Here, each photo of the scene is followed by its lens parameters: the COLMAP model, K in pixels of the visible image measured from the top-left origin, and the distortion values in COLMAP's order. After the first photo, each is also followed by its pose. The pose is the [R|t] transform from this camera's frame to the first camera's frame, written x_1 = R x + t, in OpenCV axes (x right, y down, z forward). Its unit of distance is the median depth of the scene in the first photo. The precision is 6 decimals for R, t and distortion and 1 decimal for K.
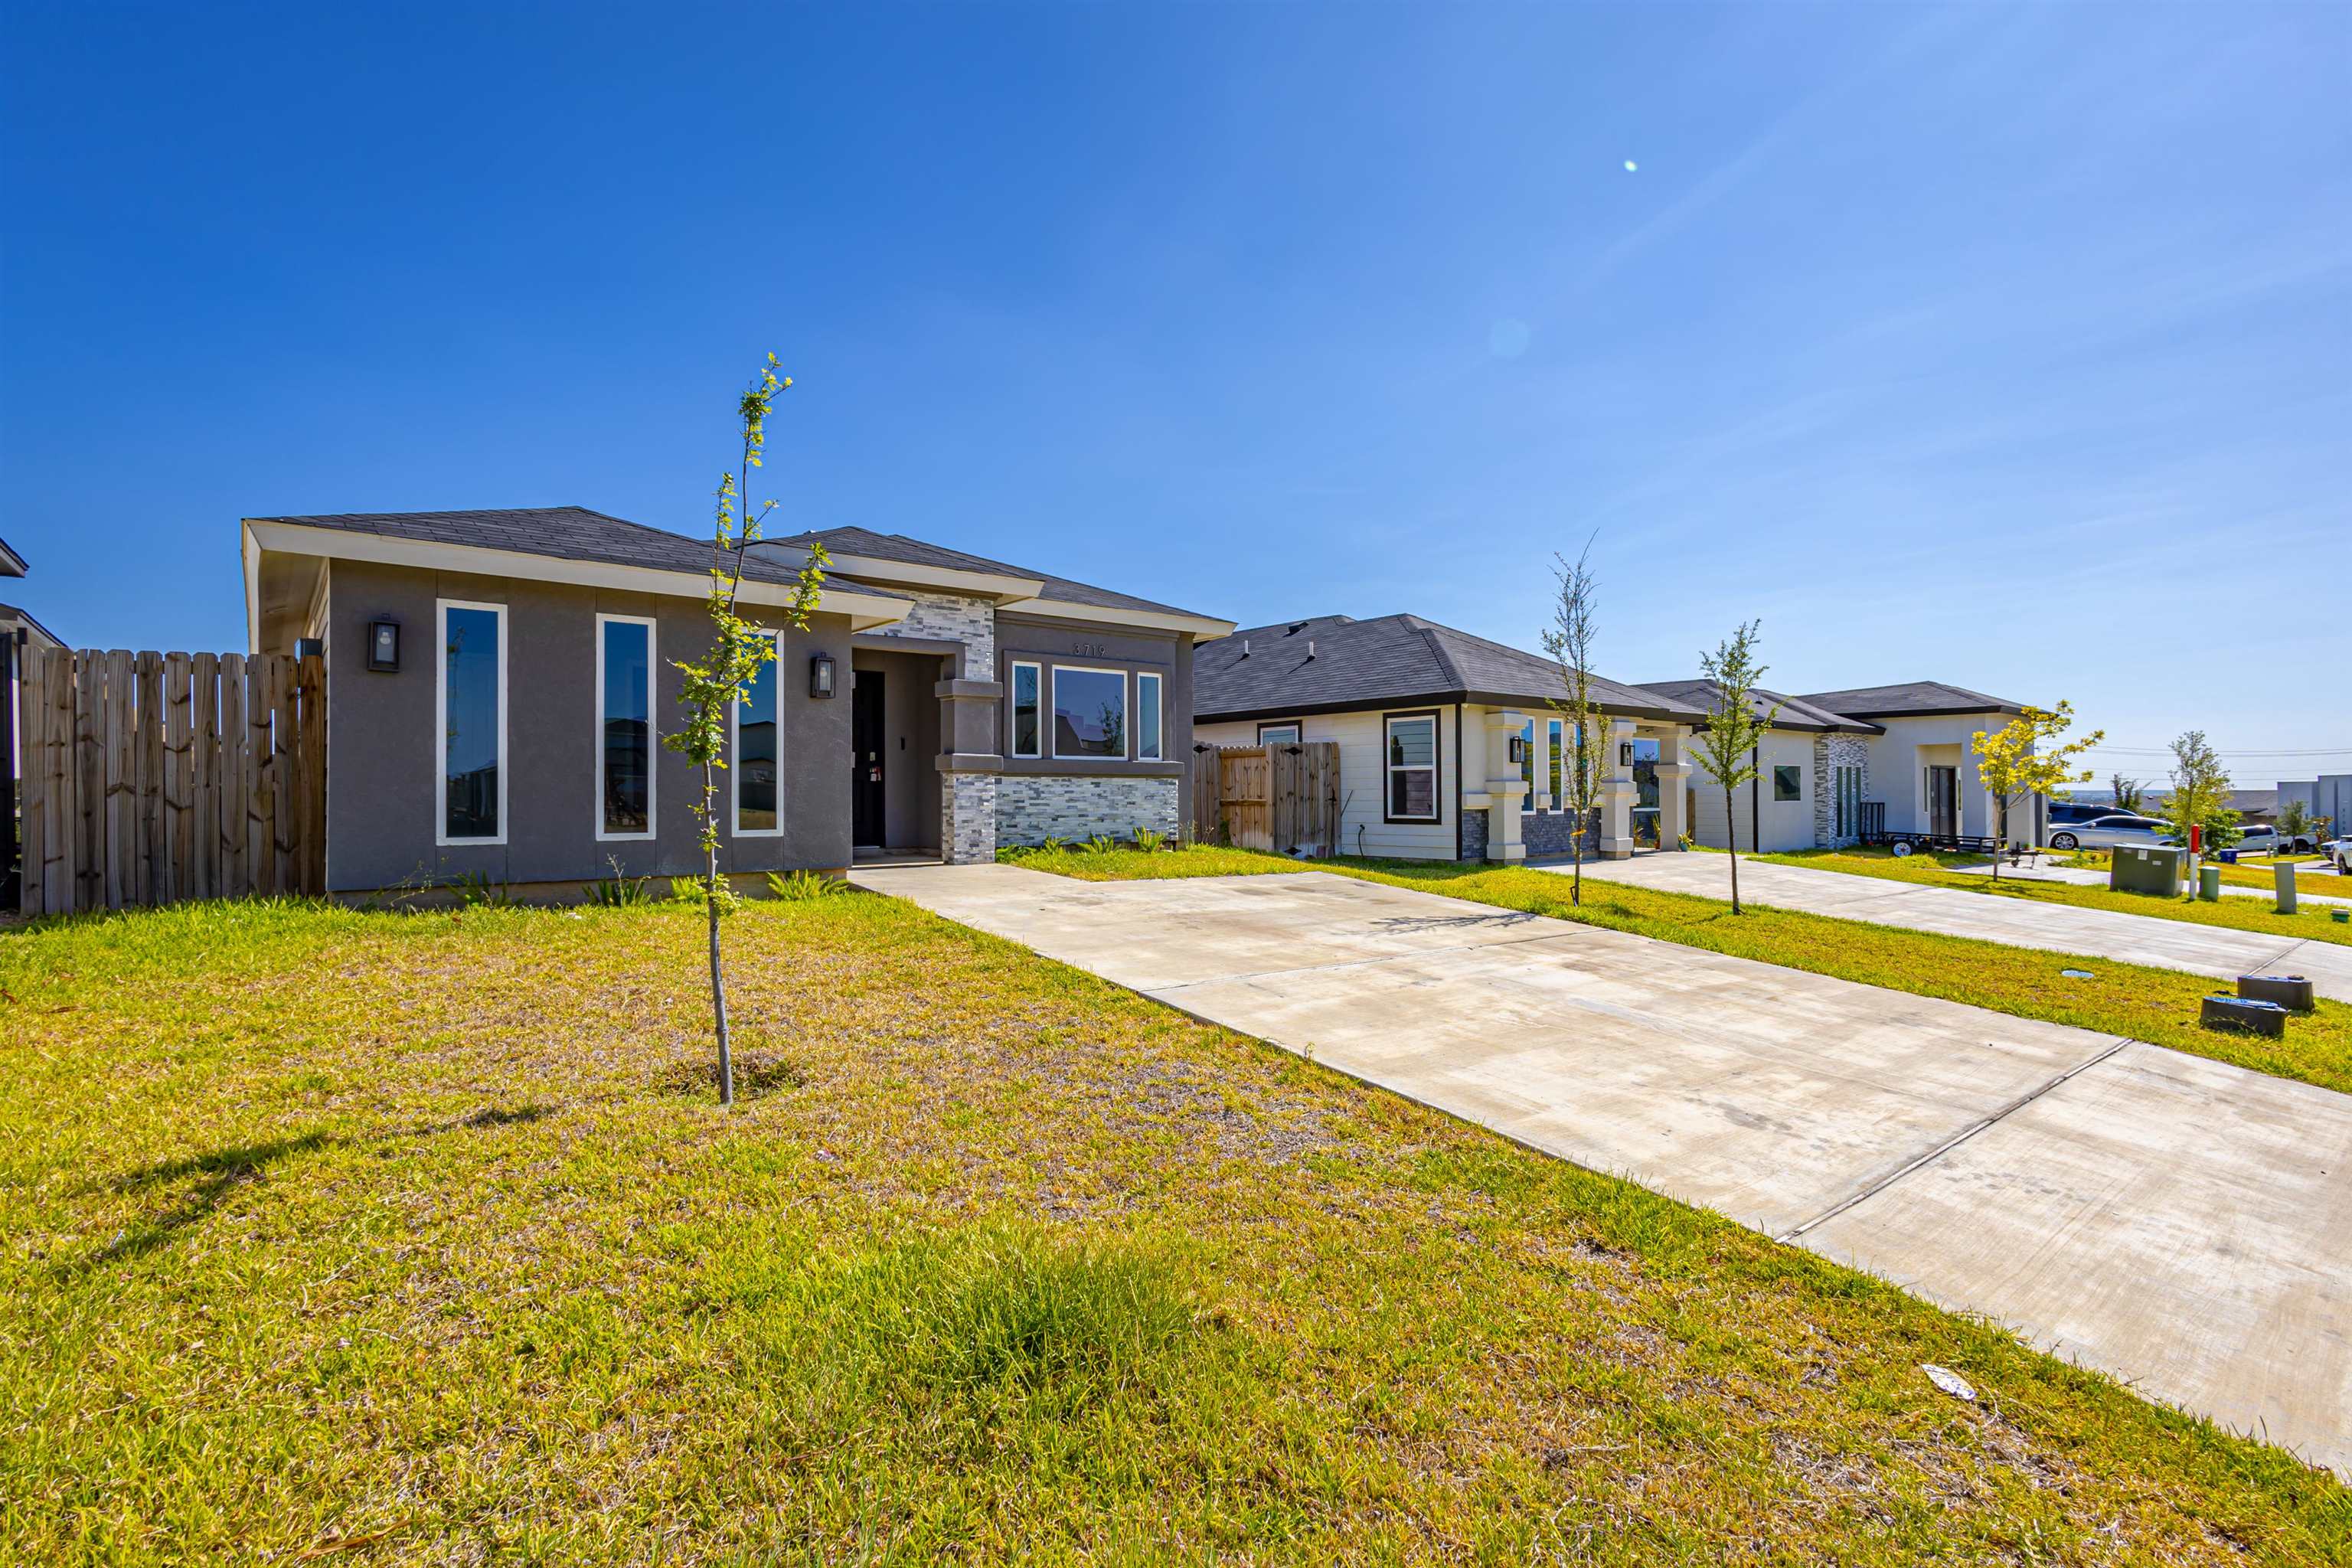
lens RADIAL K [[1071.8, 0, 1179.4], [0, 1071.8, 785.4], [0, 0, 1]] dist [0.005251, 0.000199]
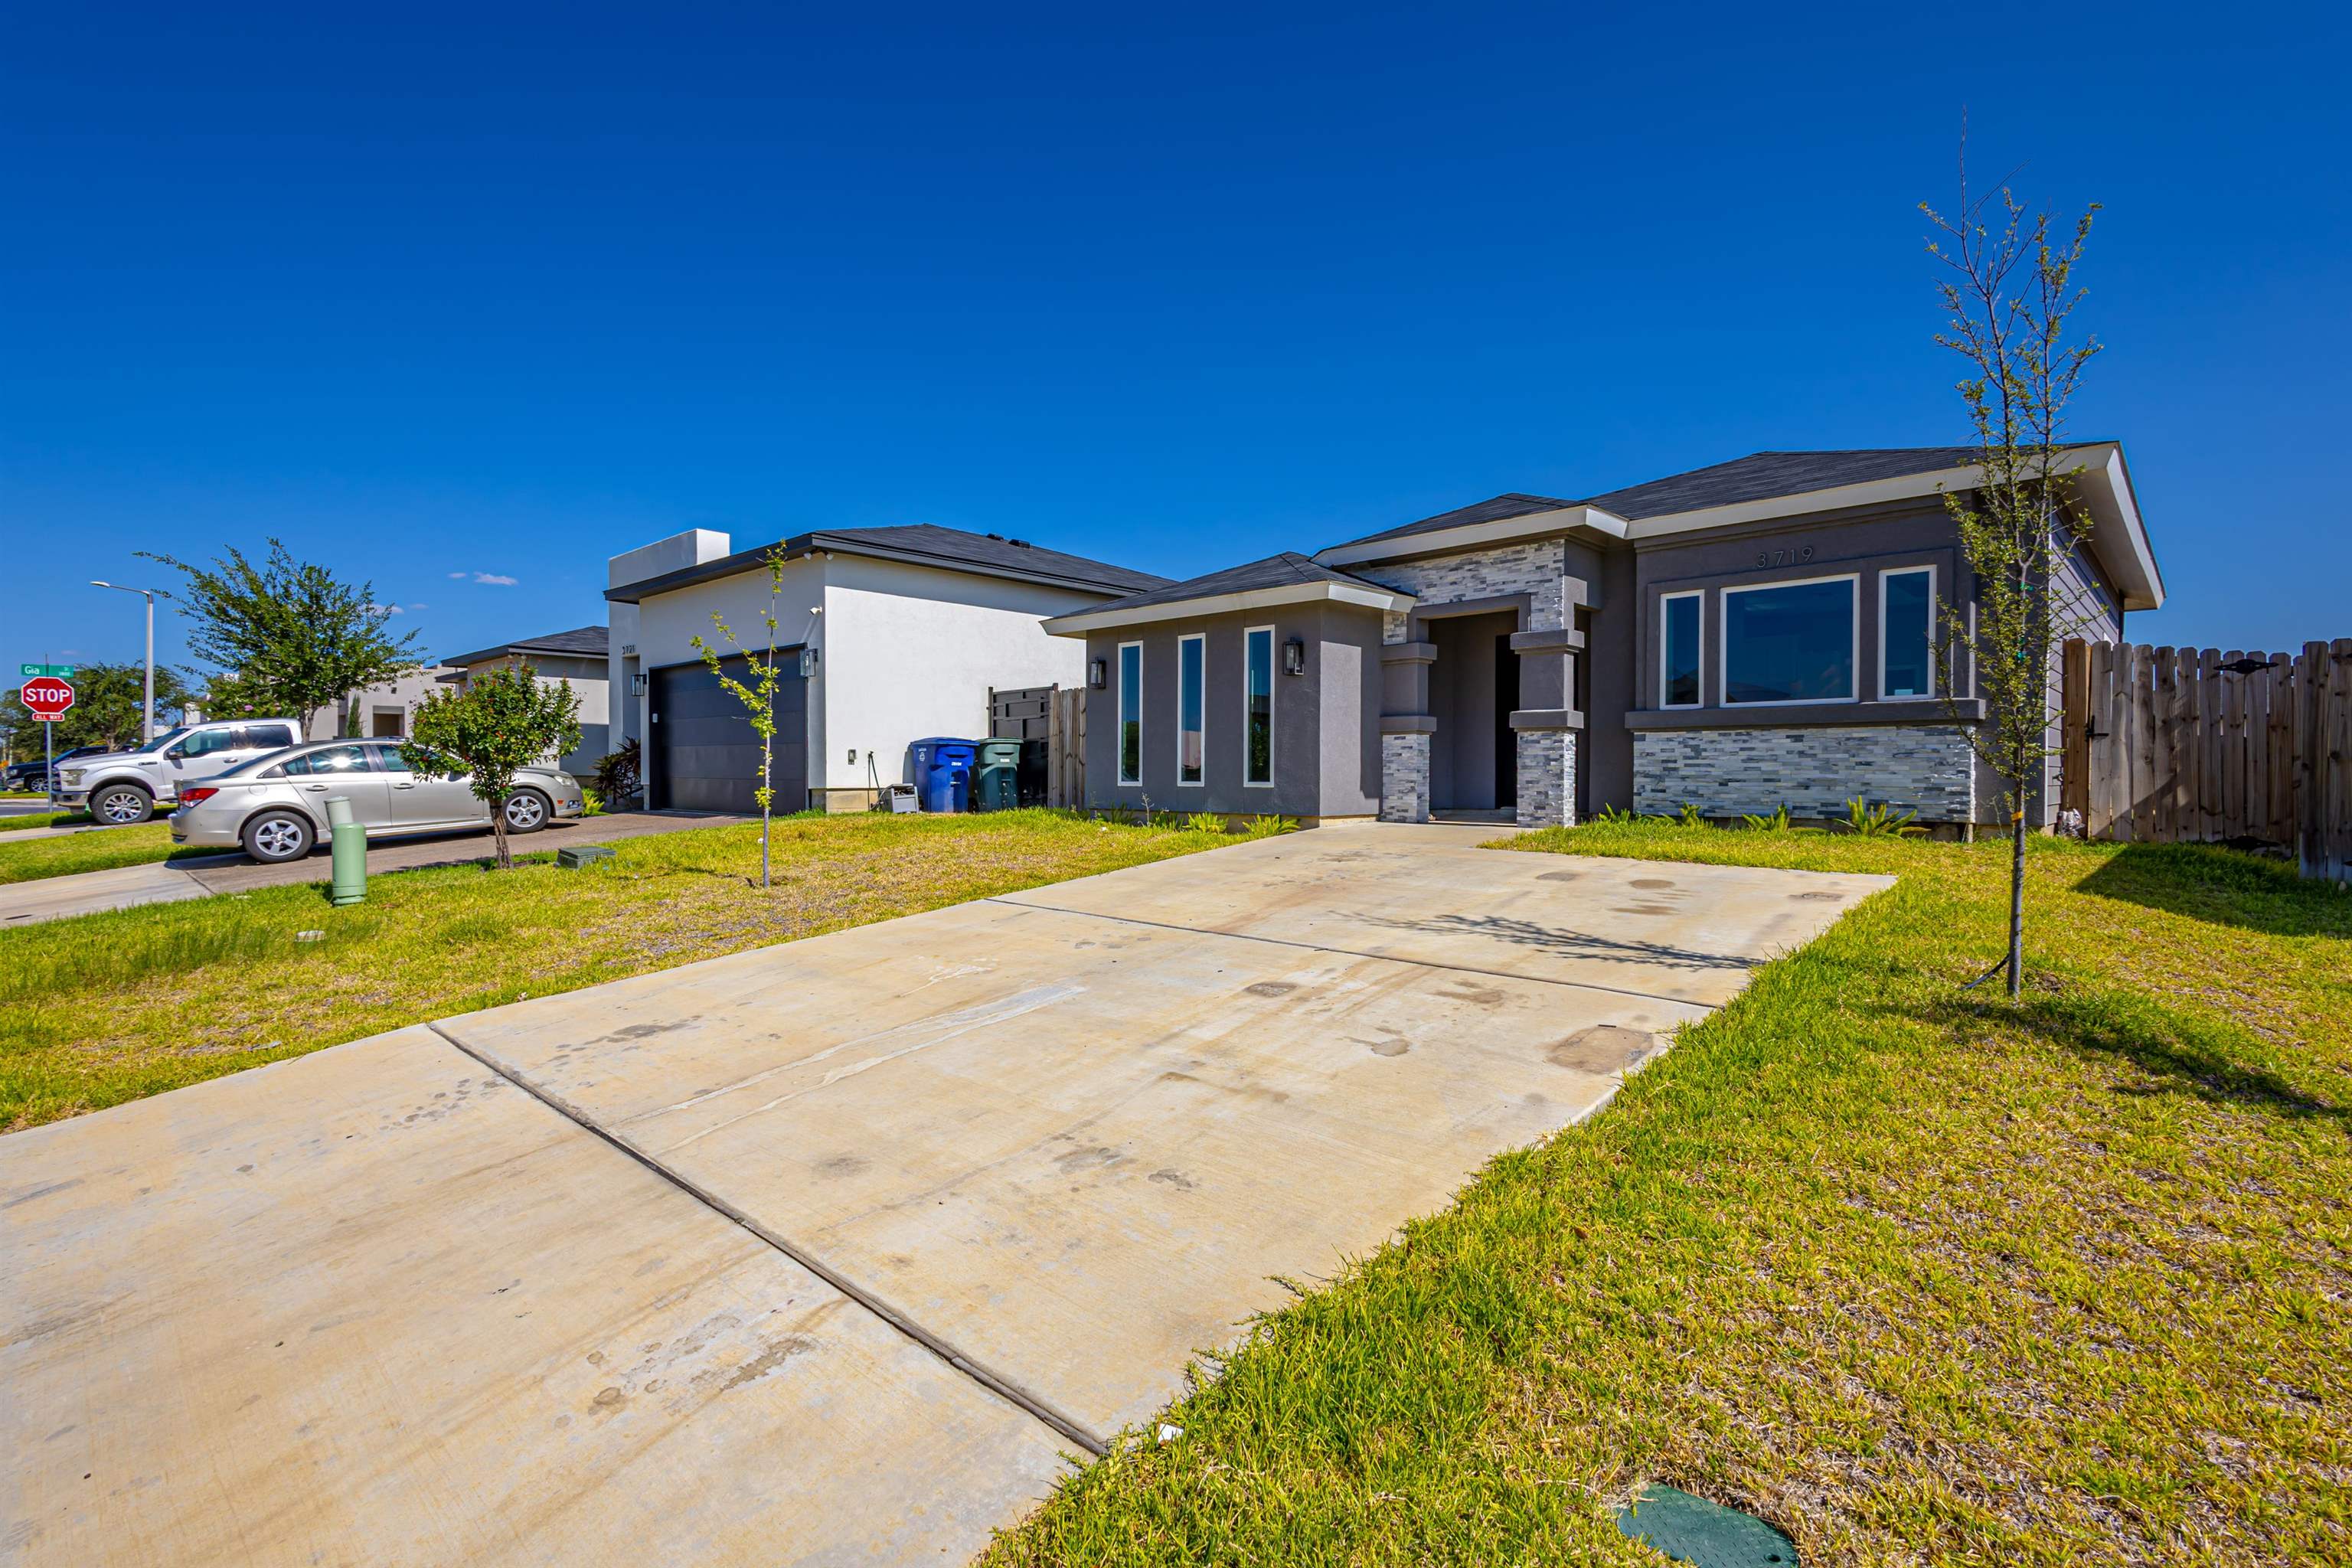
lens RADIAL K [[1071.8, 0, 1179.4], [0, 1071.8, 785.4], [0, 0, 1]] dist [0.005251, 0.000199]
pose [[0.155144, 0.013039, -0.987806, 0.613214], [0.007246, 0.999871, 0.014336, 0.018679], [0.987865, -0.009382, 0.155029, 0.489855]]
